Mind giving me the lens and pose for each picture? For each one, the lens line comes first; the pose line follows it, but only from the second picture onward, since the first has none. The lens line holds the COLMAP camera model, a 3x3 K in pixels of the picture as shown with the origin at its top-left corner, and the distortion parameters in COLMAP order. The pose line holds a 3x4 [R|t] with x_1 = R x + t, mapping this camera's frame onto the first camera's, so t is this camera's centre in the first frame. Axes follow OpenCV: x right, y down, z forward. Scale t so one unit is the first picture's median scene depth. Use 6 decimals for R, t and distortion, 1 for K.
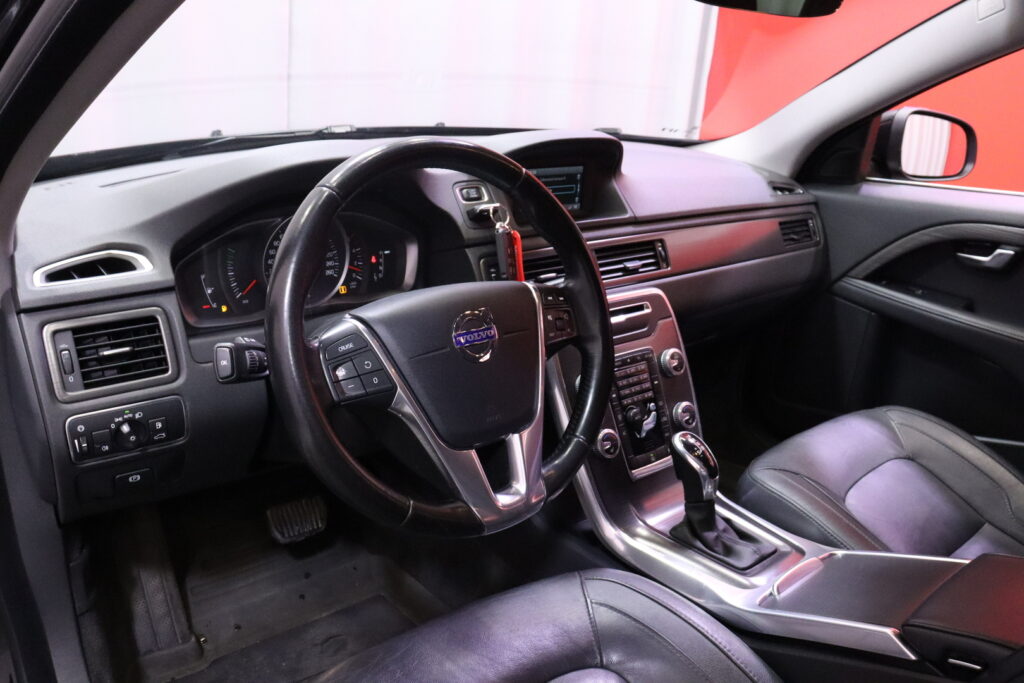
lens RADIAL K [[856.0, 0, 512.0], [0, 856.0, 341.5], [0, 0, 1]] dist [-0.118820, -0.001760]
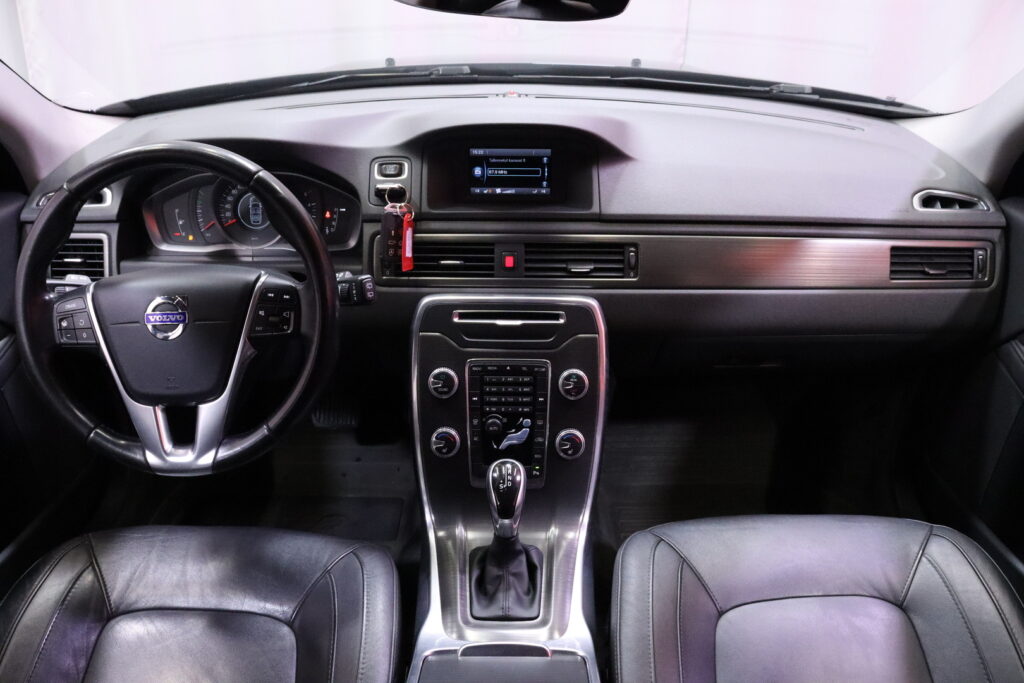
lens RADIAL K [[856.0, 0, 512.0], [0, 856.0, 341.5], [0, 0, 1]] dist [-0.118820, -0.001760]
pose [[0.746449, 0.278388, -0.604412, 0.730654], [-0.176798, 0.958609, 0.223183, -0.226496], [0.641527, -0.059736, 0.764771, 0.293634]]
